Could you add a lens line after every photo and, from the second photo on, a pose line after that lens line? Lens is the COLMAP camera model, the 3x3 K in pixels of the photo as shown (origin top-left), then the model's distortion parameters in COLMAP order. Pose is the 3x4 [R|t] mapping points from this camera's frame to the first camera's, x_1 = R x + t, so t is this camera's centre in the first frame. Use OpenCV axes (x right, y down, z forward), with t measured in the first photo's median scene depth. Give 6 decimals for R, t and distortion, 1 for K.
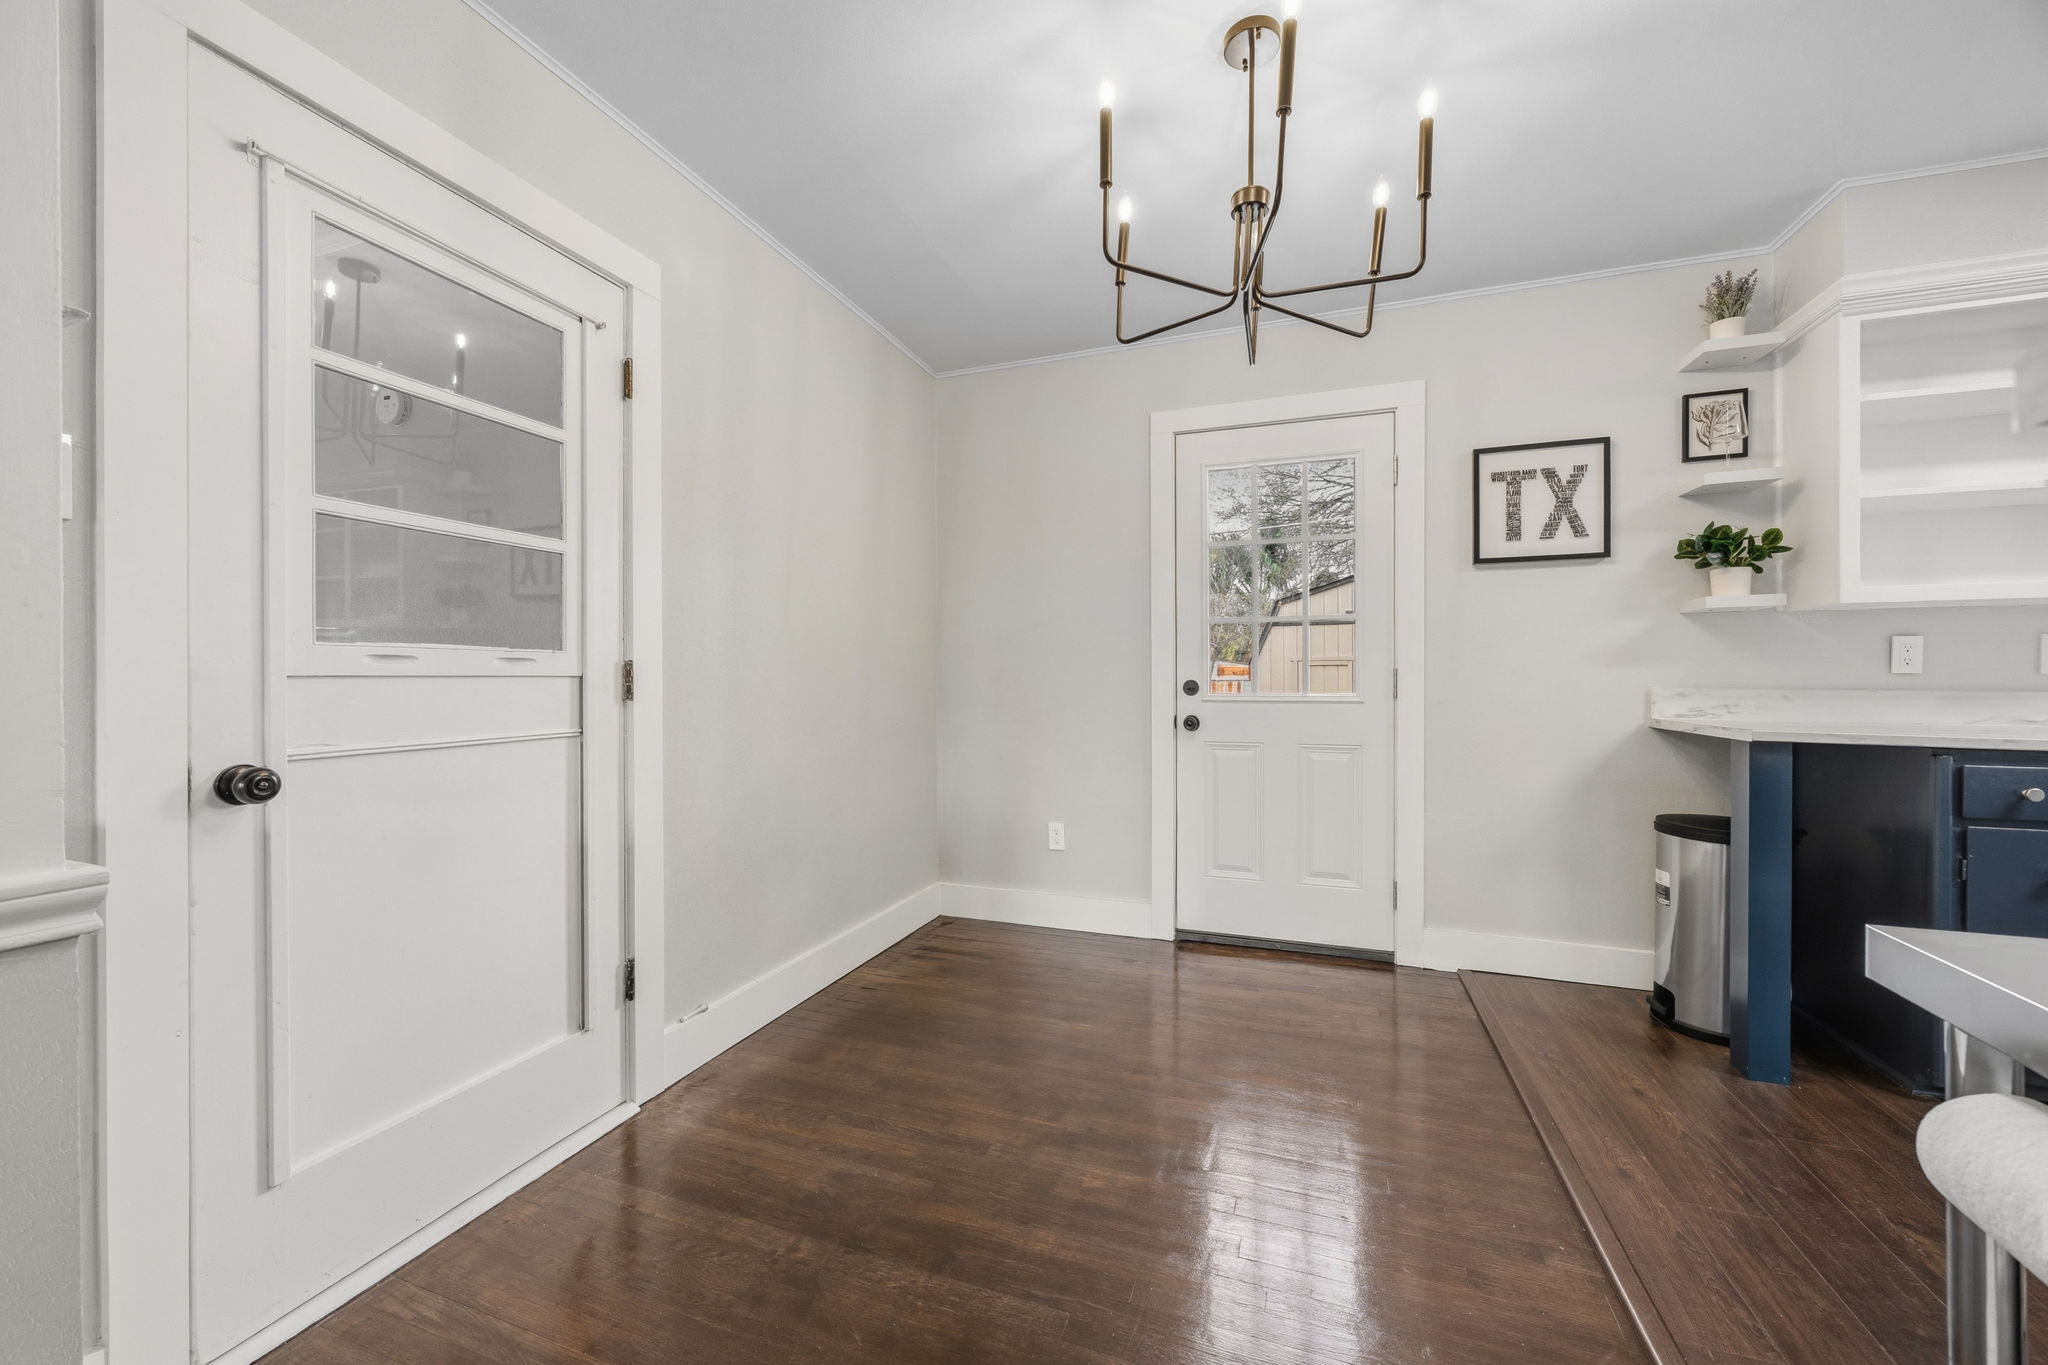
lens RADIAL K [[780.5, 0, 1021.7], [0, 780.5, 678.1], [0, 0, 1]] dist [0.000282, -0.000034]
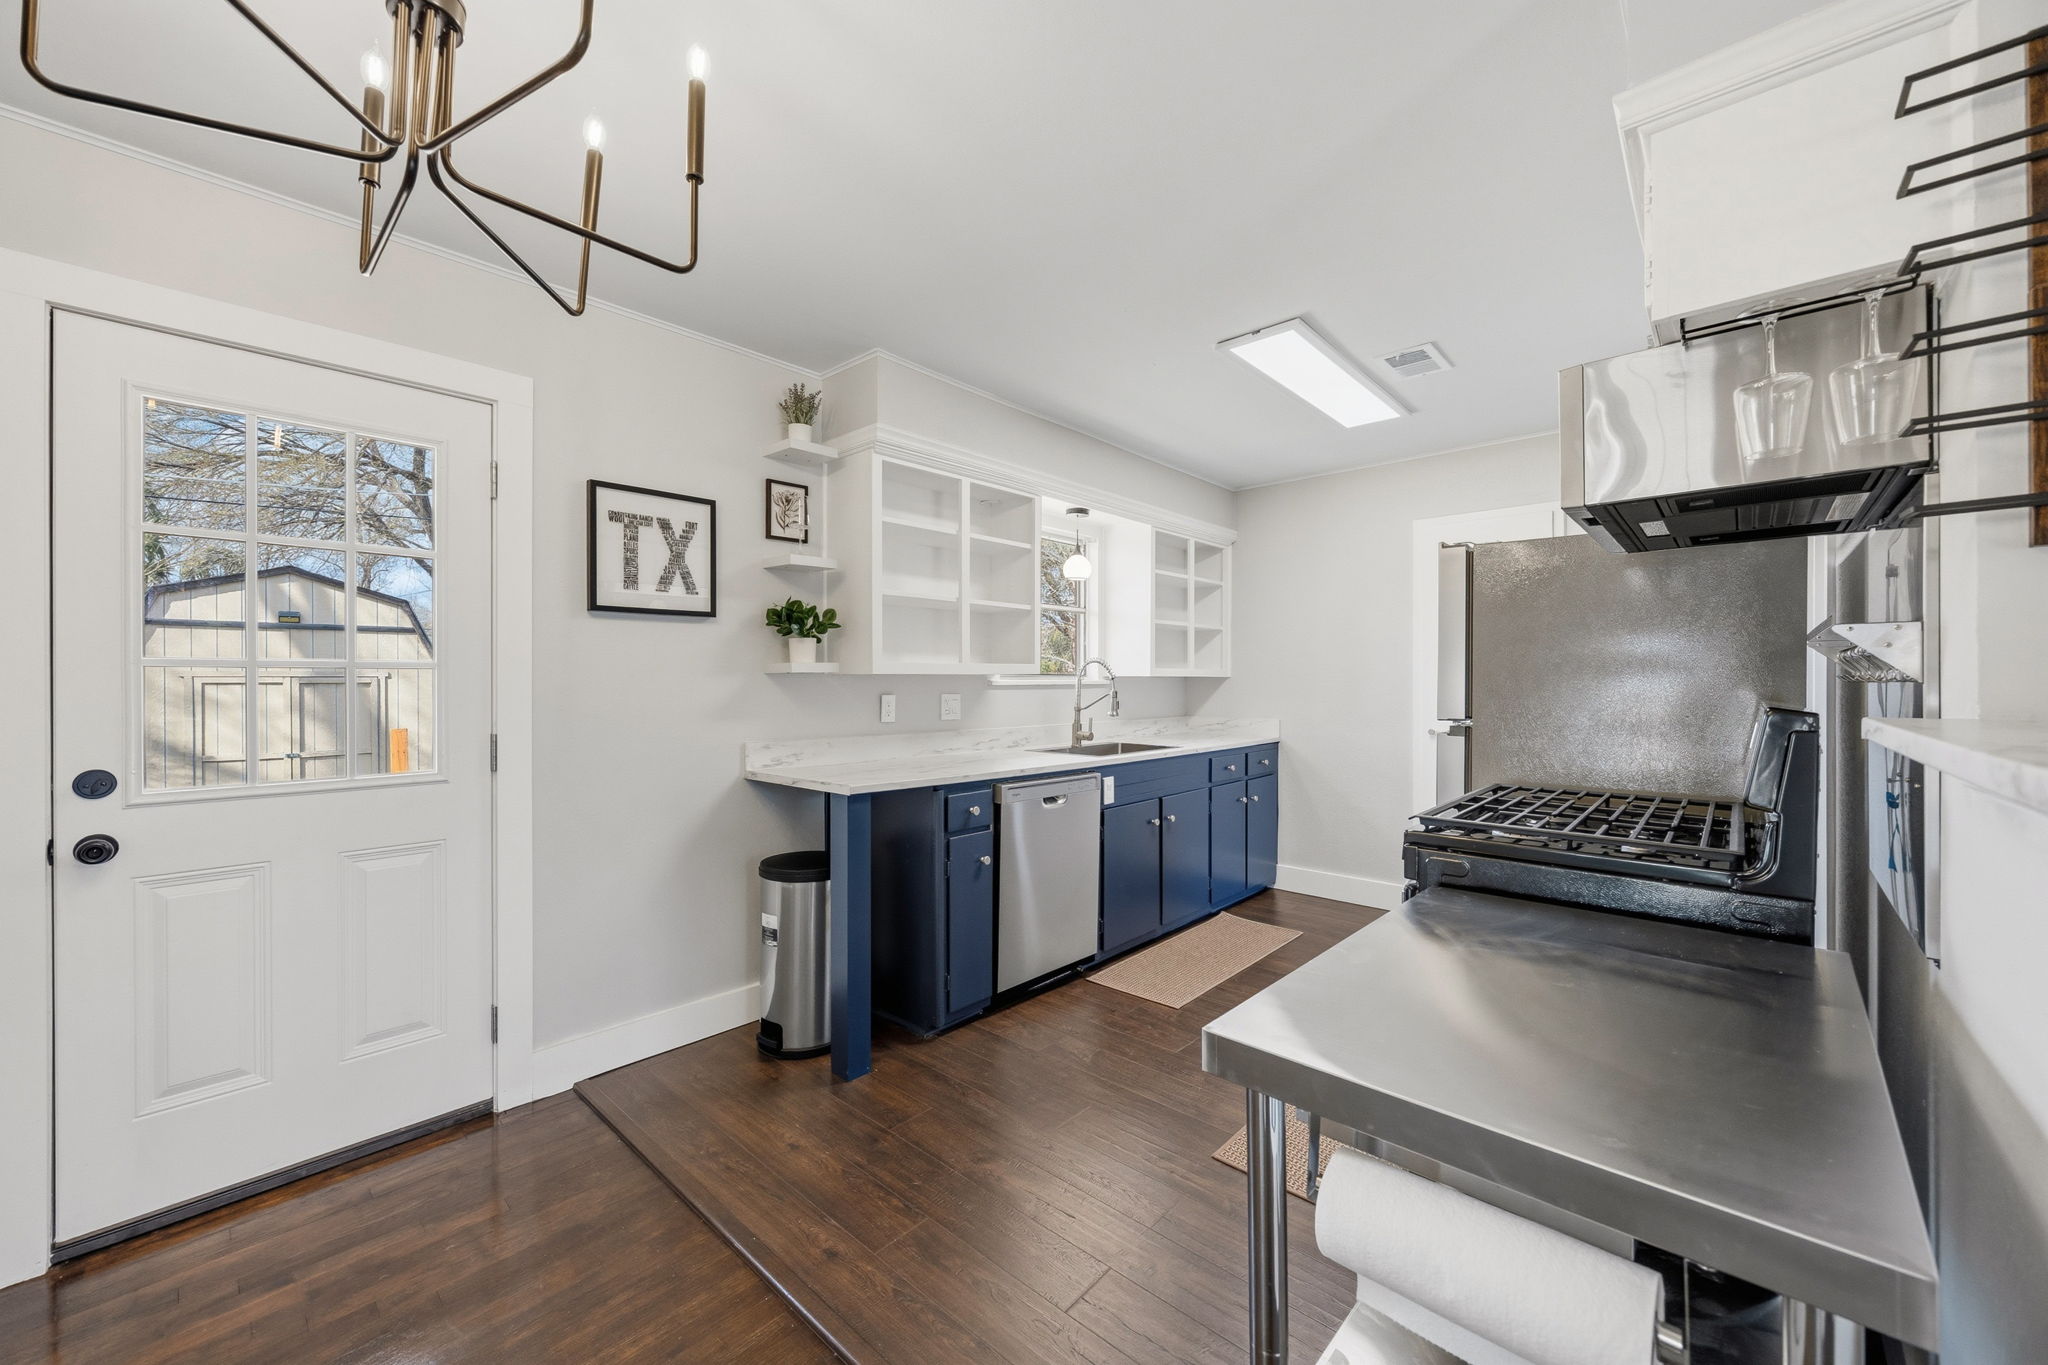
lens RADIAL K [[783.3, 0, 1024.0], [0, 783.3, 682.5], [0, 0, 1]] dist [-0.002300, -0.000189]
pose [[0.381989, 0.002122, 0.924165, -0.047158], [0.005009, 0.999978, -0.004367, -0.065245], [-0.924153, 0.006297, 0.381970, 0.240220]]
